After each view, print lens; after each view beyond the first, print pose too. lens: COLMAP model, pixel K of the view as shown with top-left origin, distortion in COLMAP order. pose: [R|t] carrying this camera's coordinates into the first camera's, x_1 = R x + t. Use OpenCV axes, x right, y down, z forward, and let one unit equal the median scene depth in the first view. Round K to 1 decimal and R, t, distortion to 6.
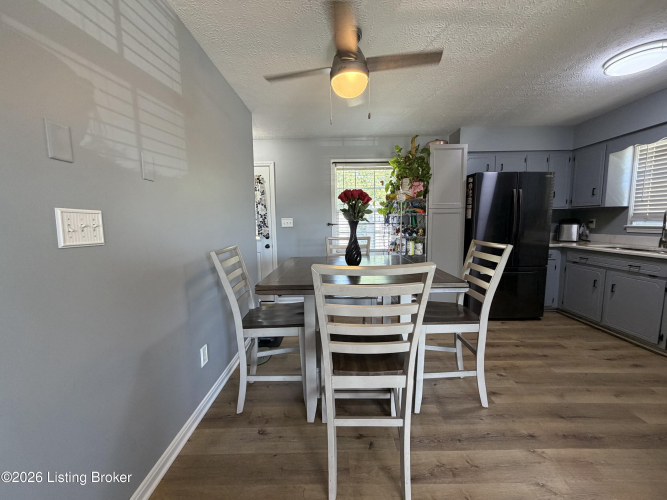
lens RADIAL K [[265.6, 0, 332.7], [0, 265.6, 250.0], [0, 0, 1]] dist [-0.000393, 0.000203]
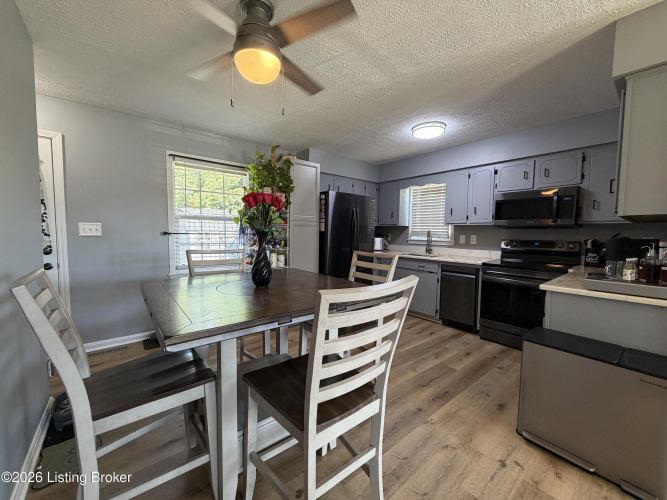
lens RADIAL K [[265.6, 0, 332.9], [0, 265.6, 250.1], [0, 0, 1]] dist [-0.000393, 0.000203]
pose [[0.771654, -0.016437, 0.635831, -0.178901], [0.041488, 0.998838, -0.024528, -0.013501], [-0.634689, 0.045306, 0.771439, 0.146712]]
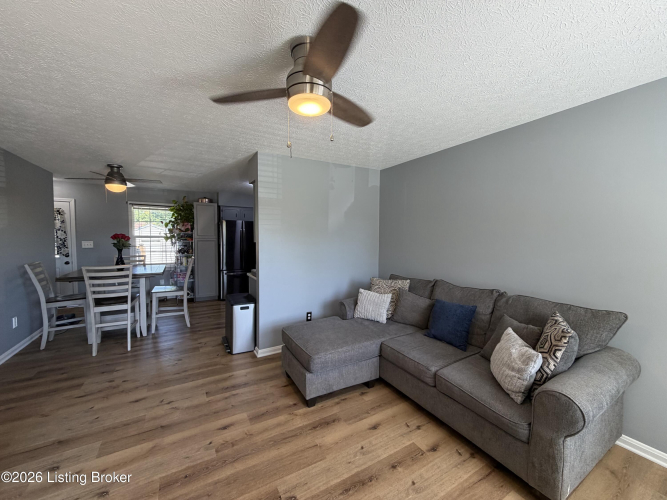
lens RADIAL K [[265.6, 0, 332.1], [0, 265.6, 250.0], [0, 0, 1]] dist [-0.000393, 0.000203]
pose [[0.862413, -0.003319, 0.506195, 0.300041], [0.031860, 0.998352, -0.047734, 0.037275], [-0.505202, 0.057294, 0.861097, -1.080117]]
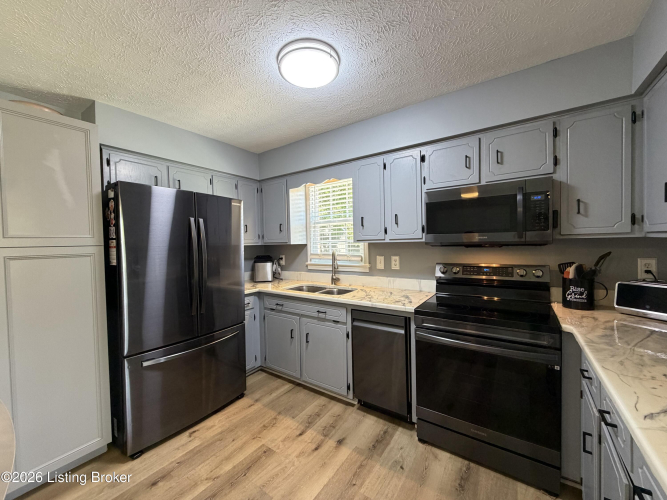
lens RADIAL K [[265.6, 0, 332.3], [0, 265.6, 250.1], [0, 0, 1]] dist [-0.000393, 0.000203]
pose [[0.566569, -0.016739, 0.823844, 0.378272], [0.099214, 0.993906, -0.048036, -0.093418], [-0.818020, 0.108952, 0.564777, 0.398428]]
